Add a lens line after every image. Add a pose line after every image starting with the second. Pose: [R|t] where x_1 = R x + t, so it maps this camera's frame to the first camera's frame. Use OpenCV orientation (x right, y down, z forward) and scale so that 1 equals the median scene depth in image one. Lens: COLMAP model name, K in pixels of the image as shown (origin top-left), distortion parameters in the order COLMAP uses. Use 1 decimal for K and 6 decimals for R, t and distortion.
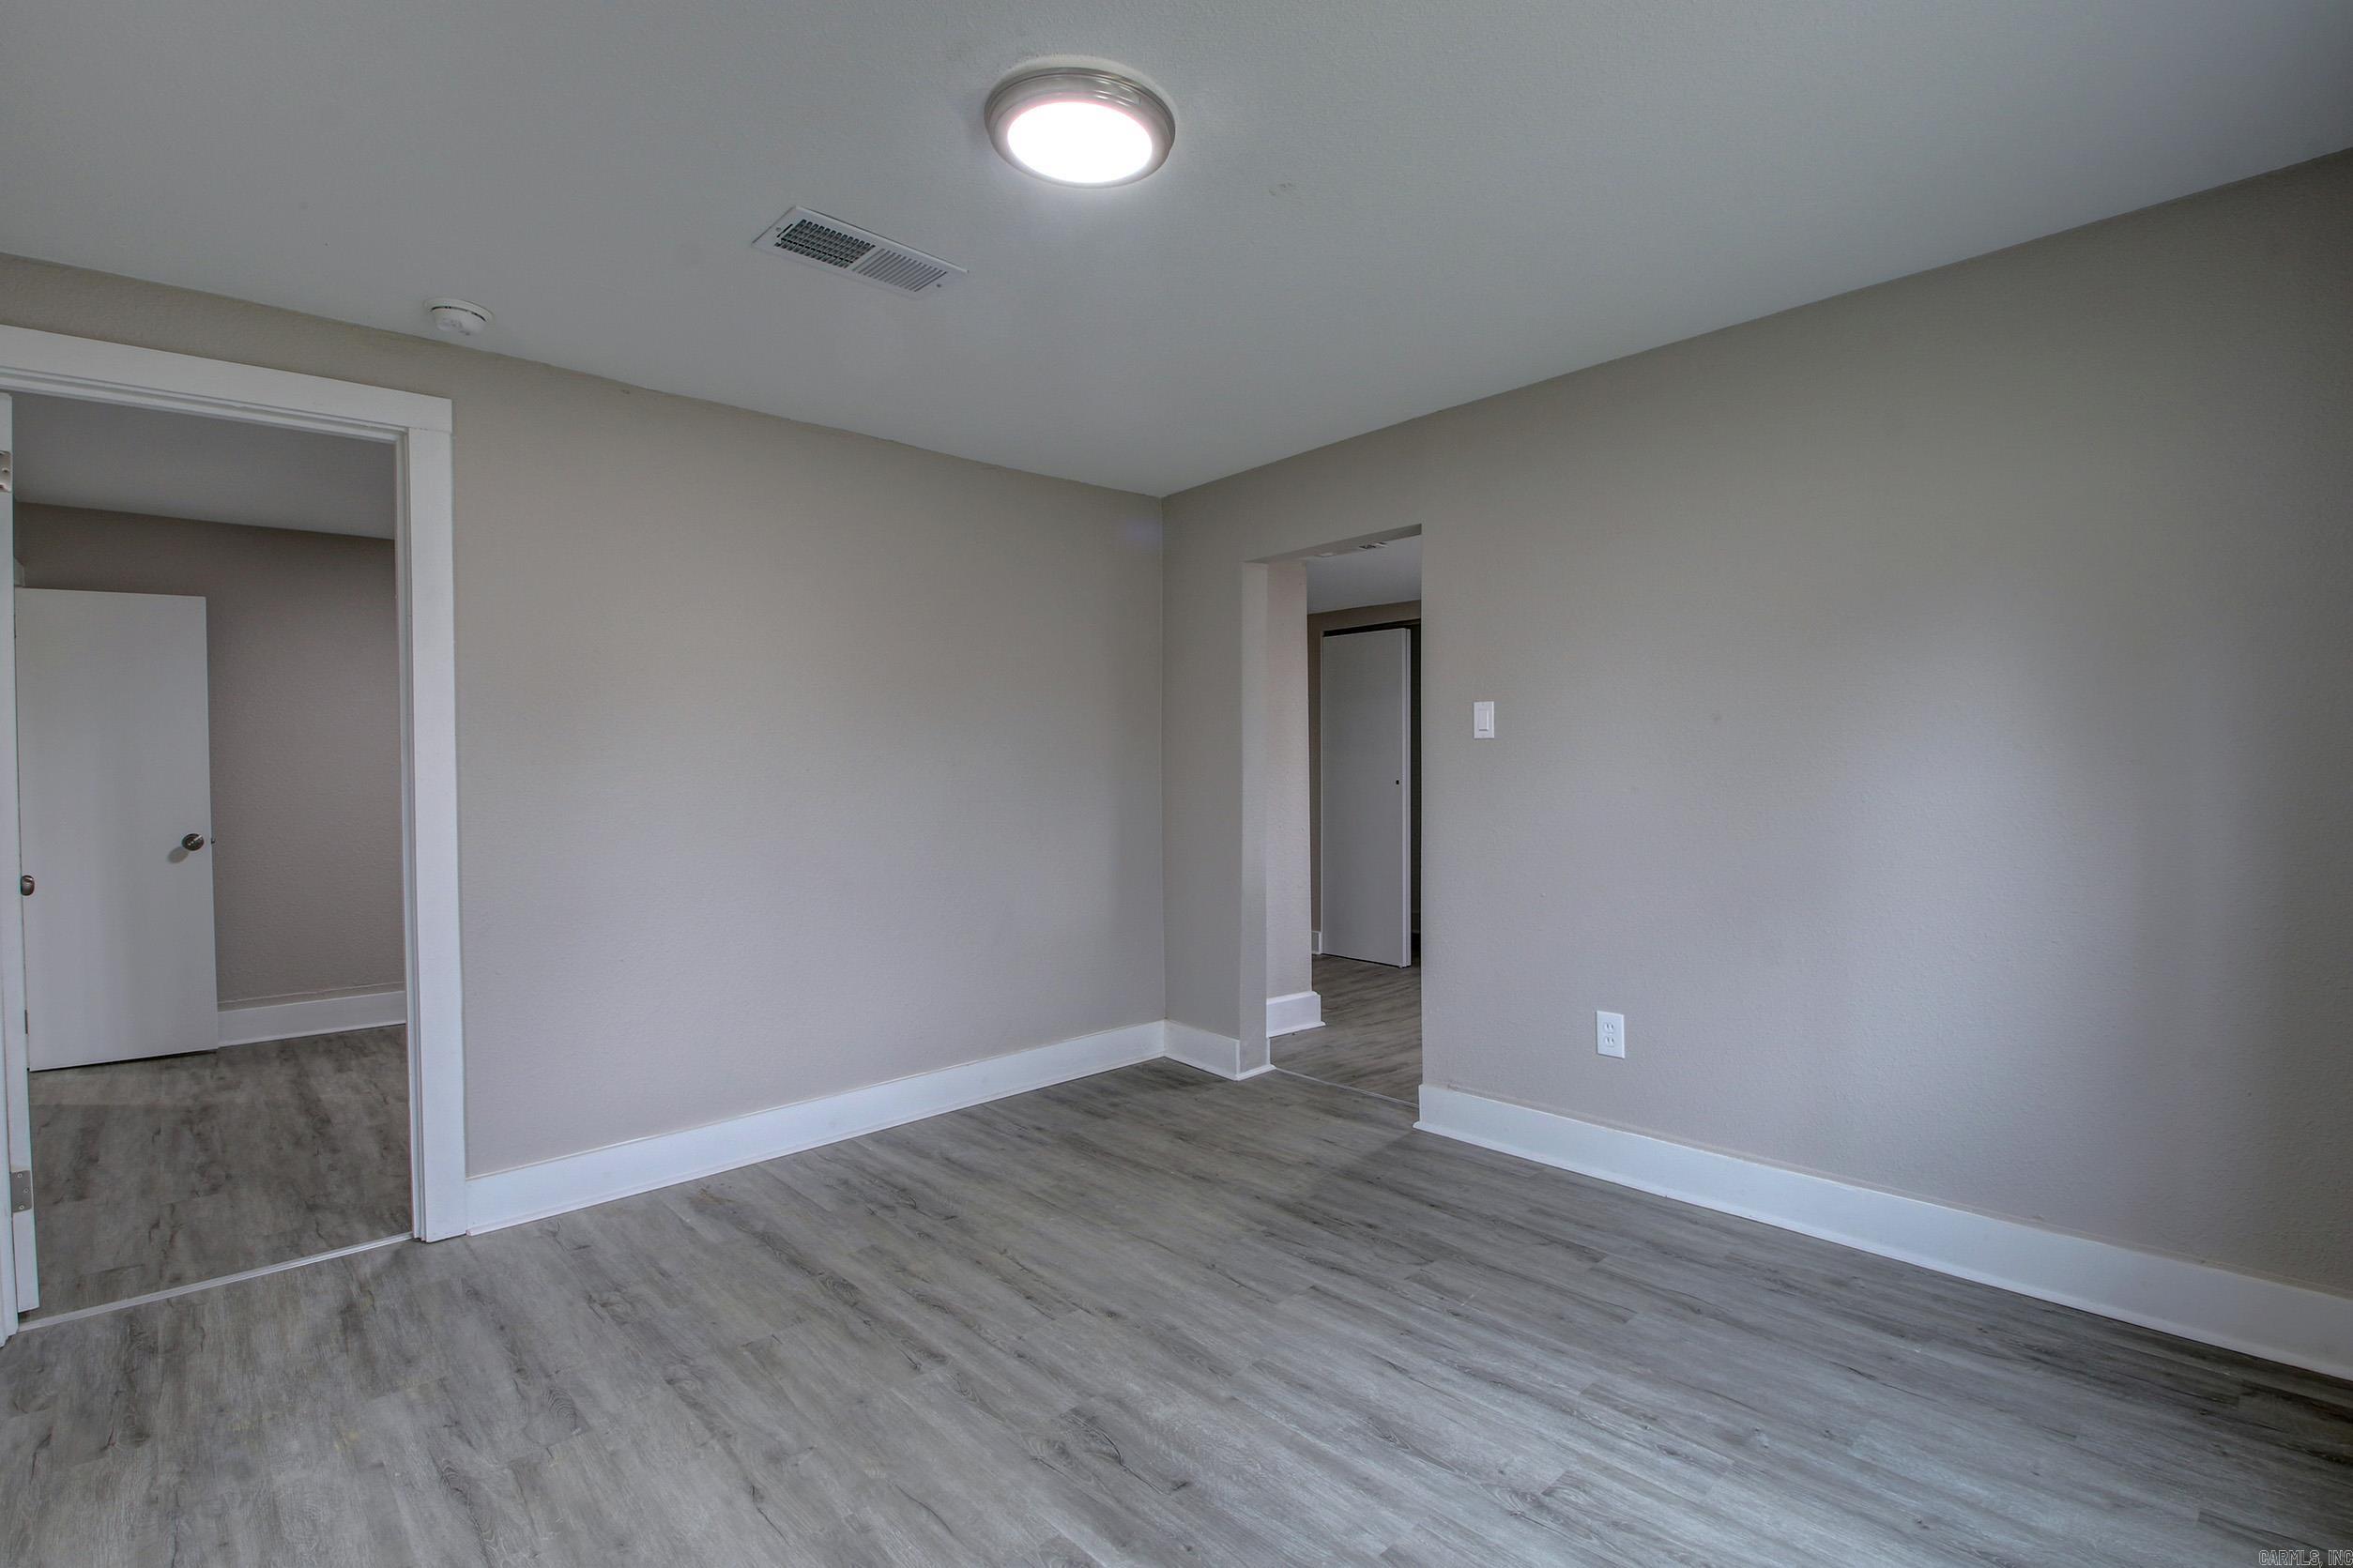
lens RADIAL K [[1113.3, 0, 1158.3], [0, 1113.3, 771.0], [0, 0, 1]] dist [0.013373, -0.023037]
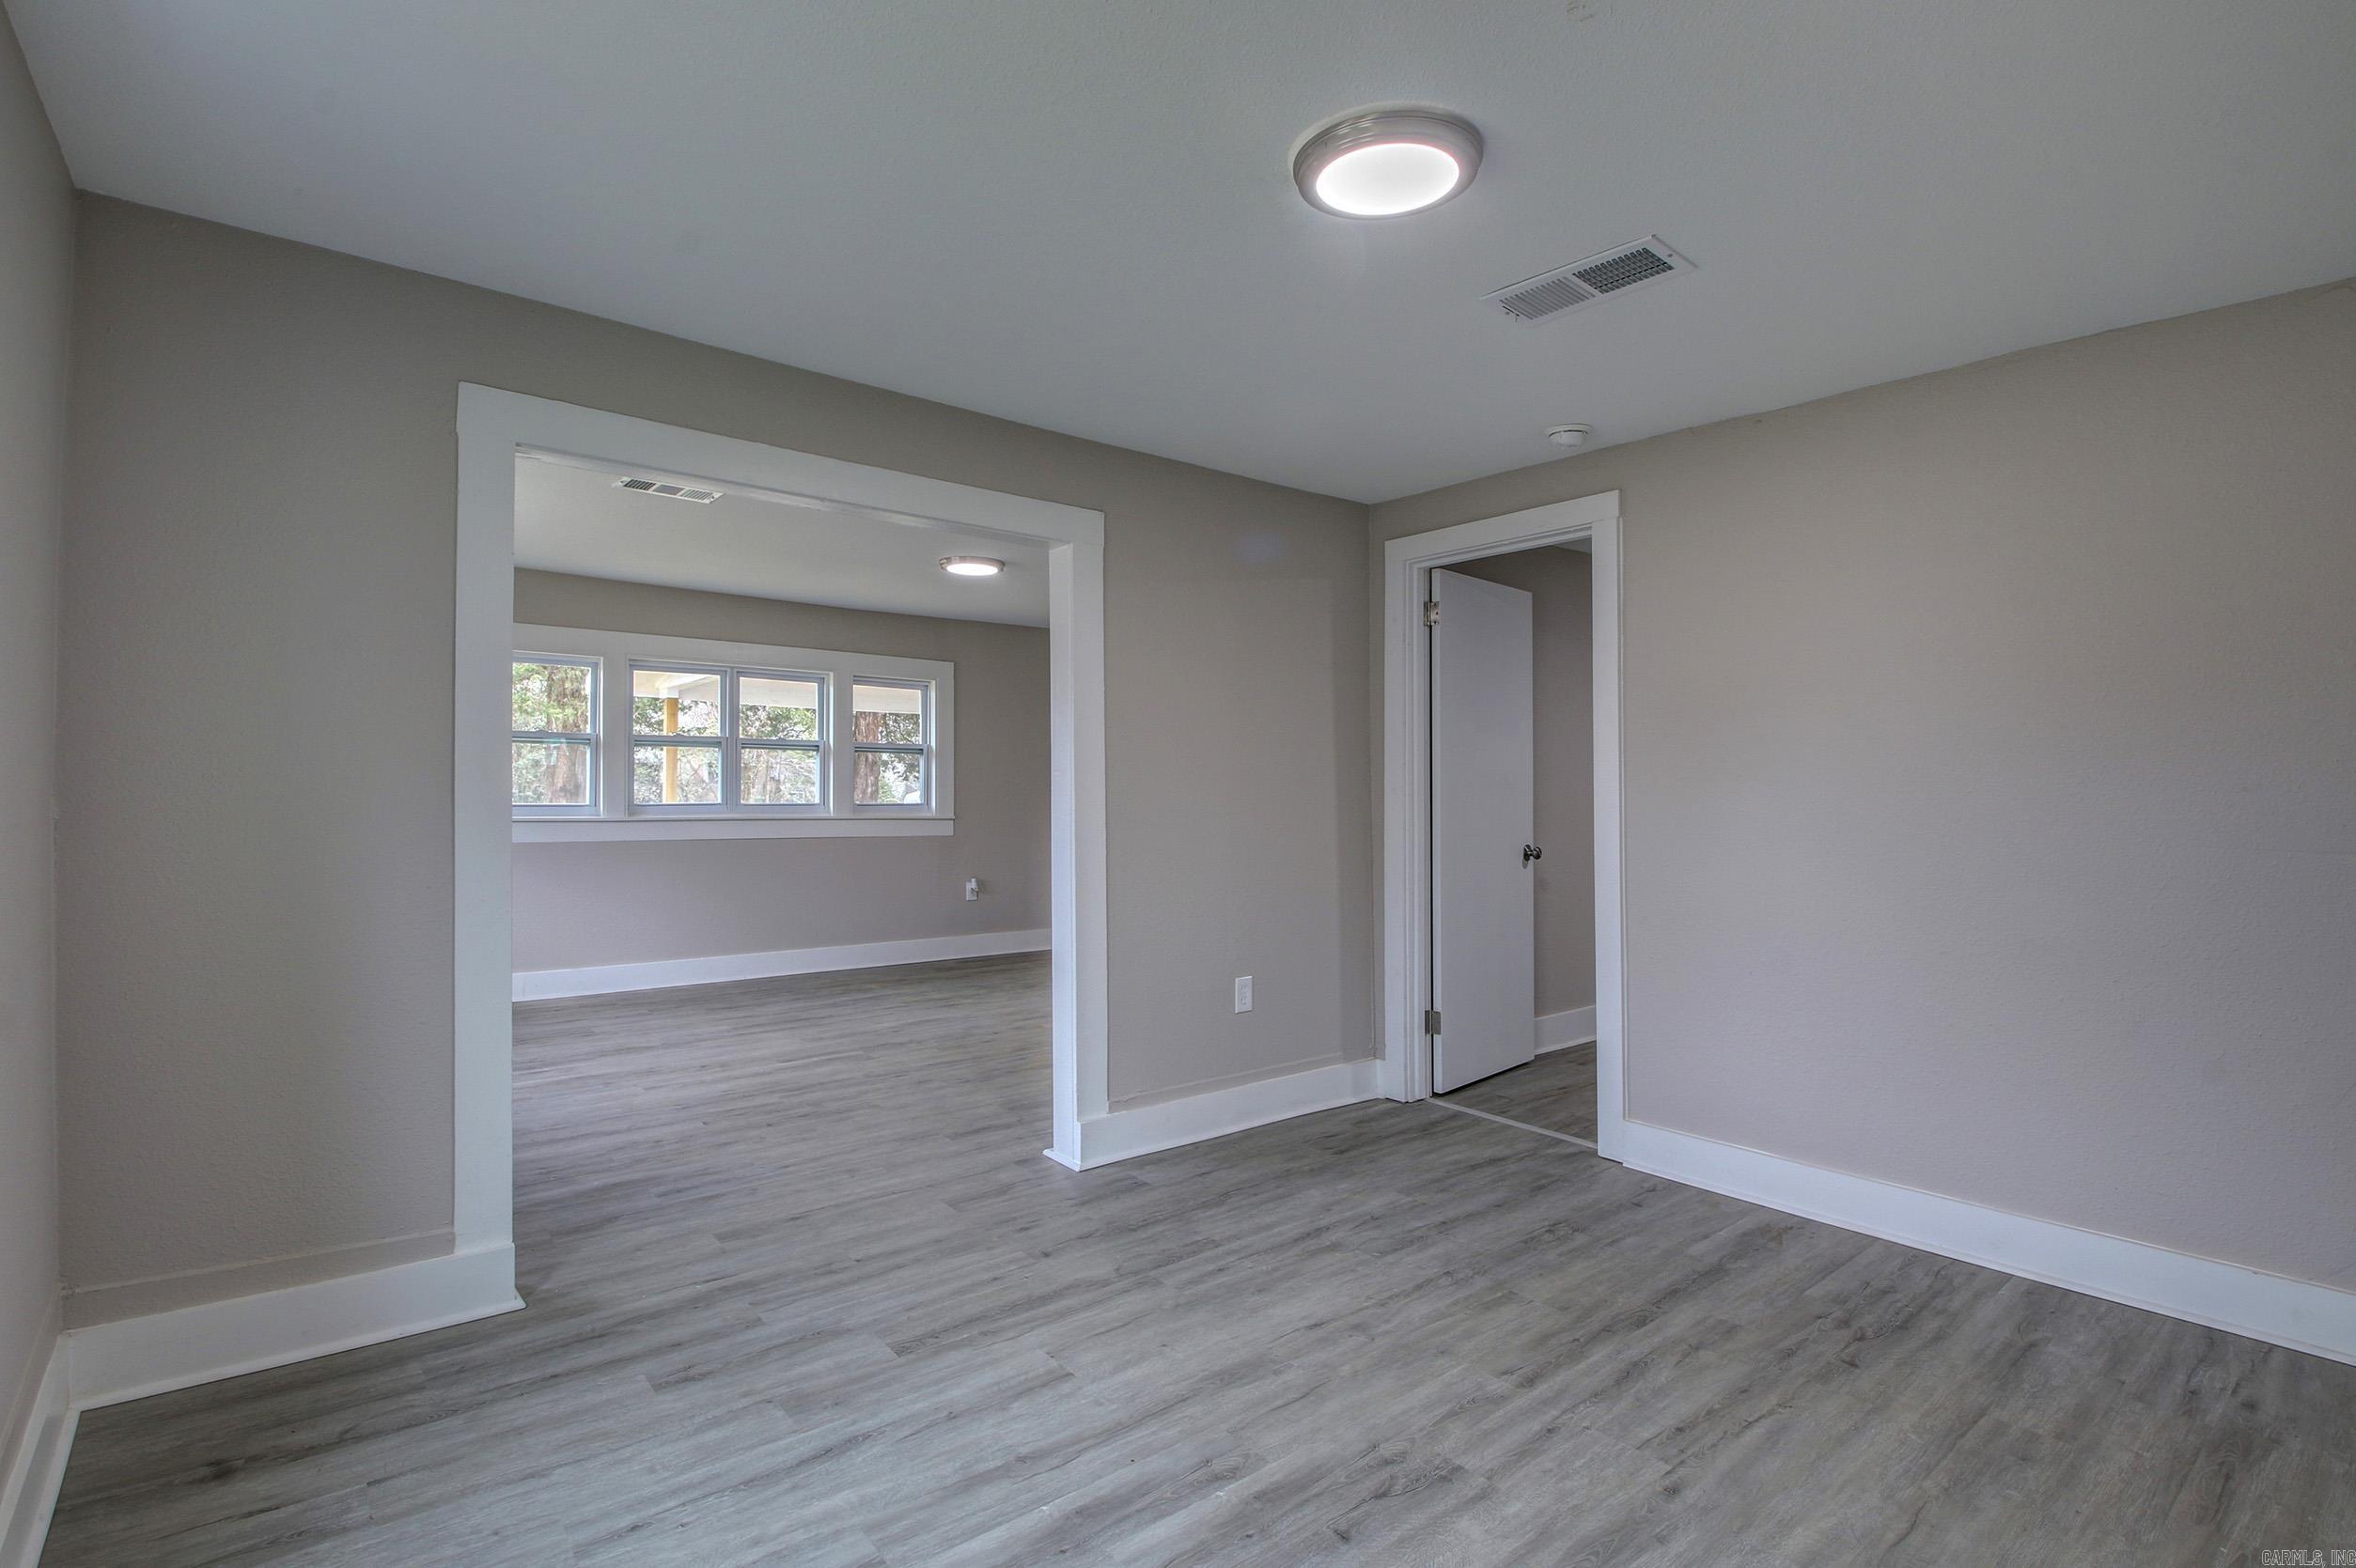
lens RADIAL K [[1114.6, 0, 1196.8], [0, 1114.6, 779.2], [0, 0, 1]] dist [0.013373, -0.023037]
pose [[-0.048941, 0.009263, -0.998759, 0.689667], [-0.012276, 0.999876, 0.009875, -0.016989], [0.998726, 0.012744, -0.048821, 0.636779]]
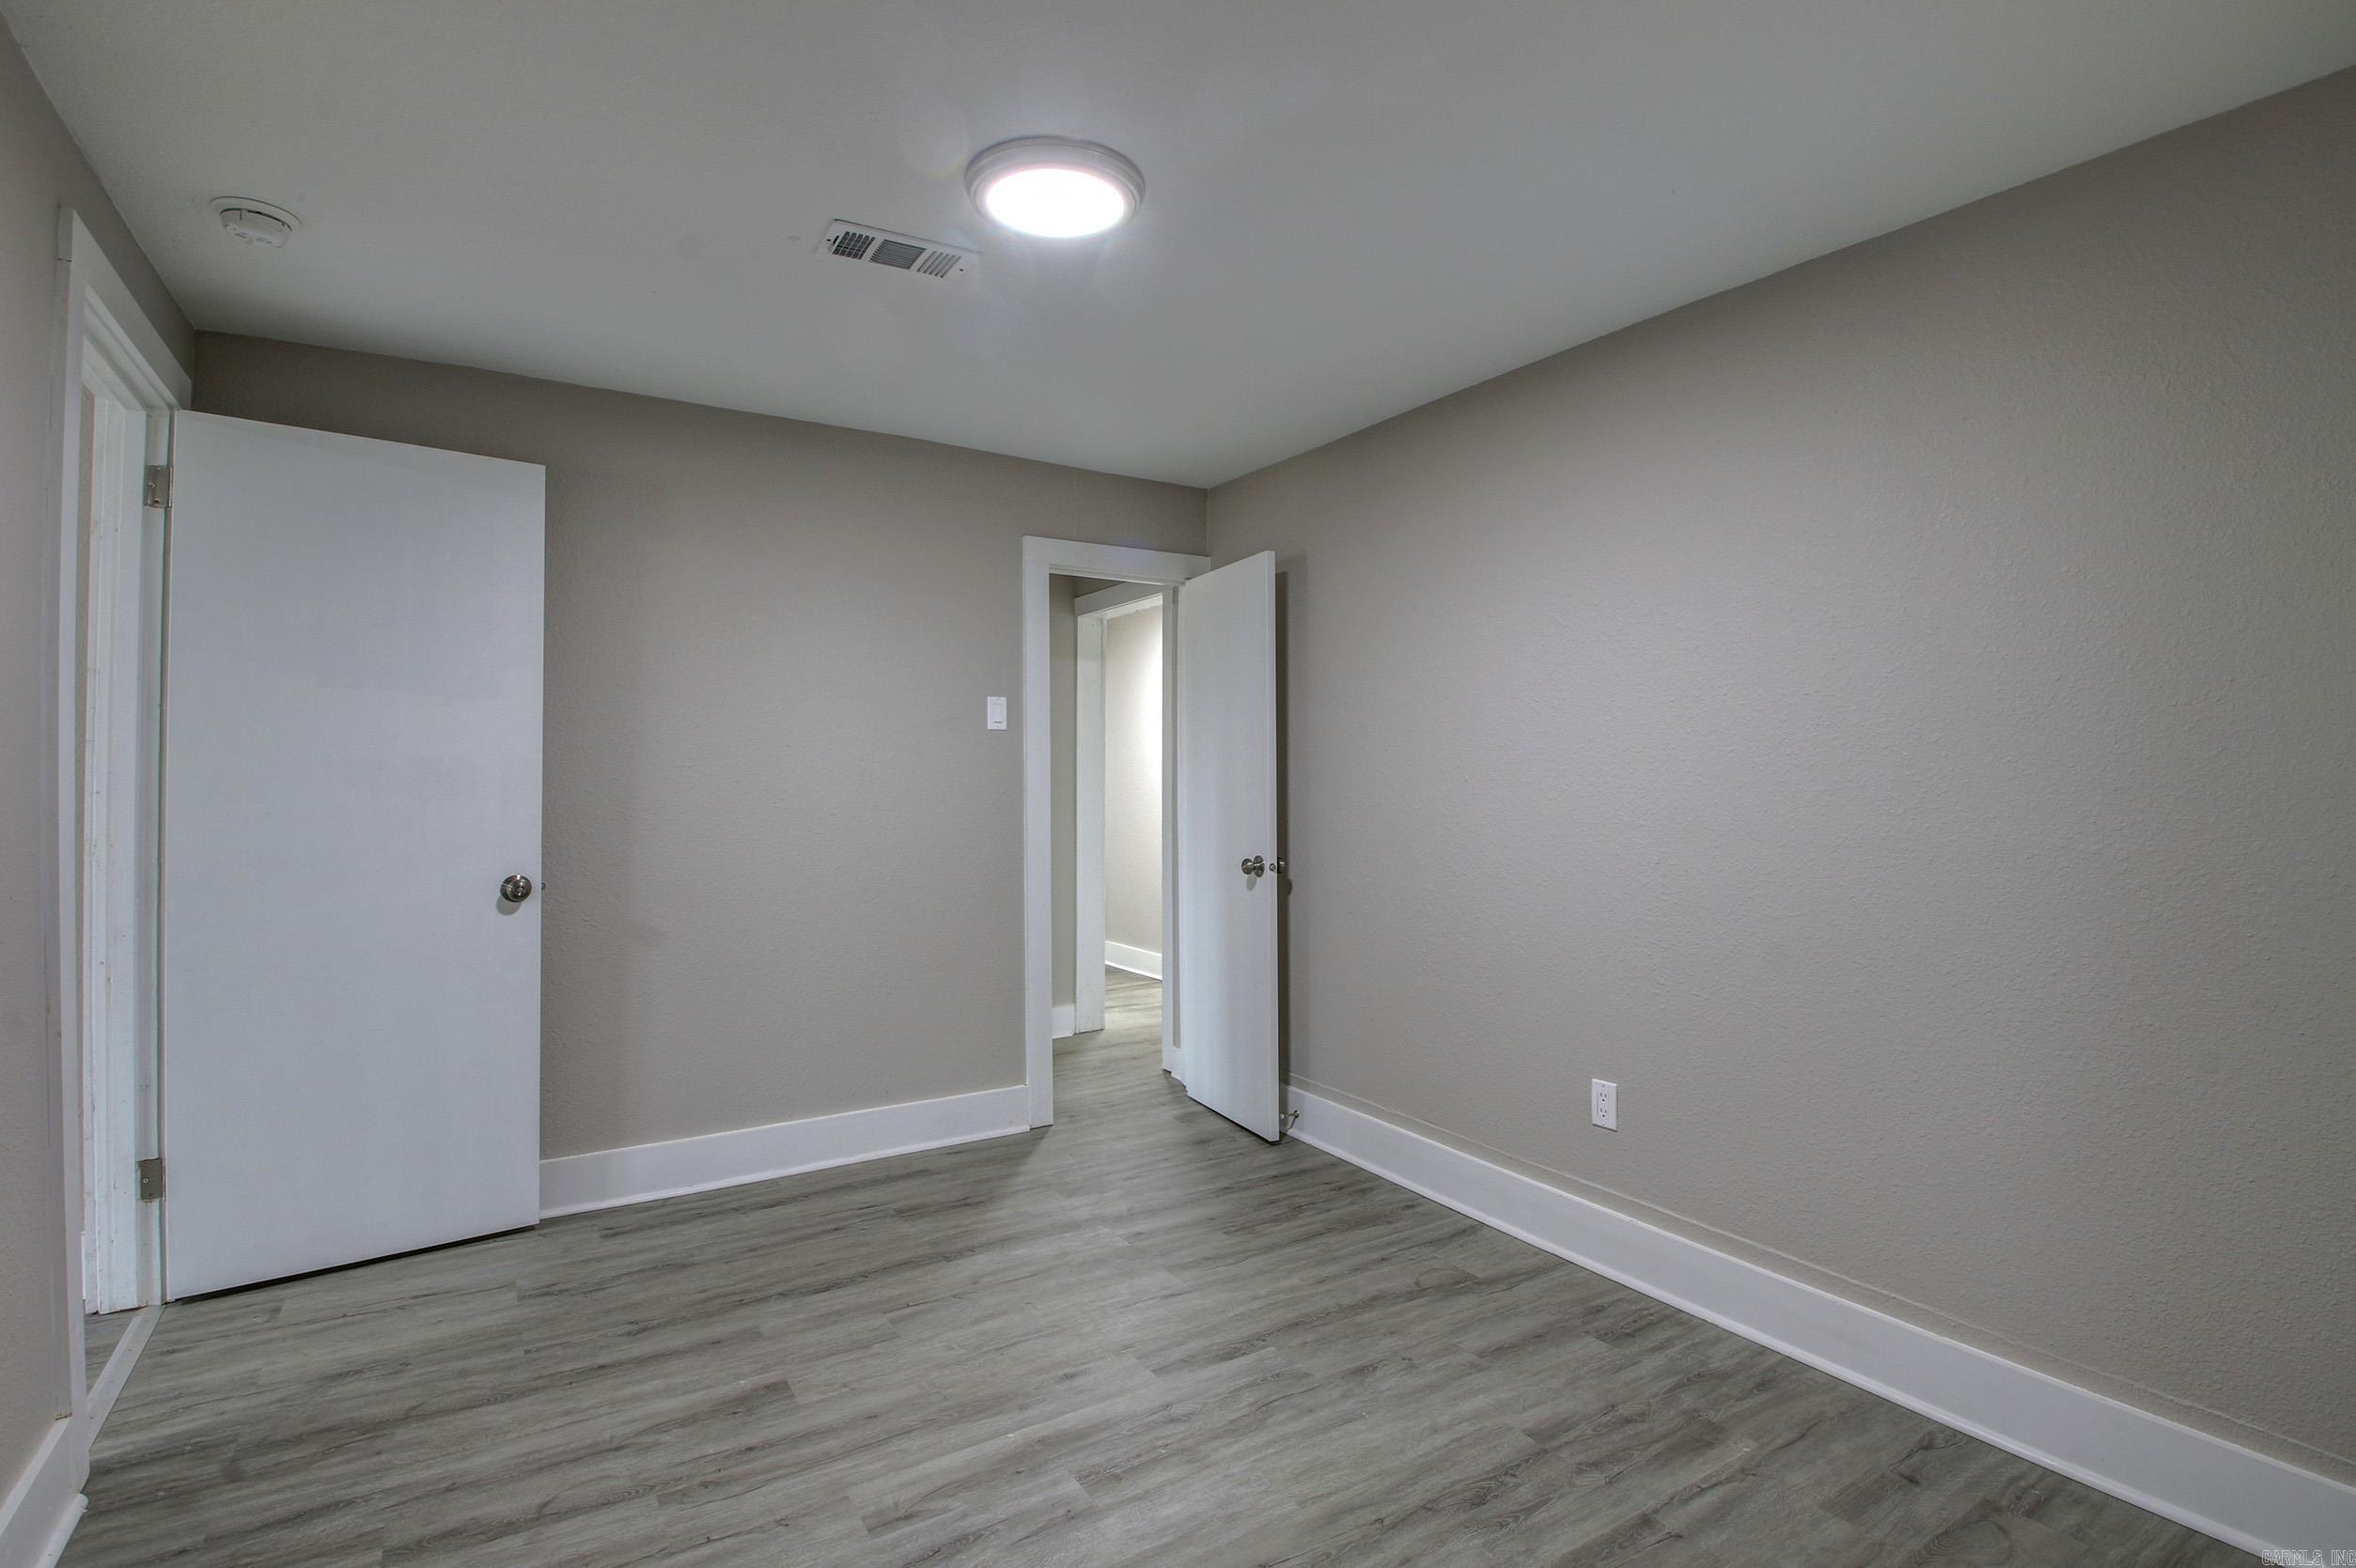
lens RADIAL K [[1114.6, 0, 1171.7], [0, 1114.6, 780.0], [0, 0, 1]] dist [0.013373, -0.023037]
pose [[-0.160766, 0.012567, -0.986913, -0.153211], [-0.010355, 0.999842, 0.014419, -0.017968], [0.986938, 0.012537, -0.160610, 1.917135]]
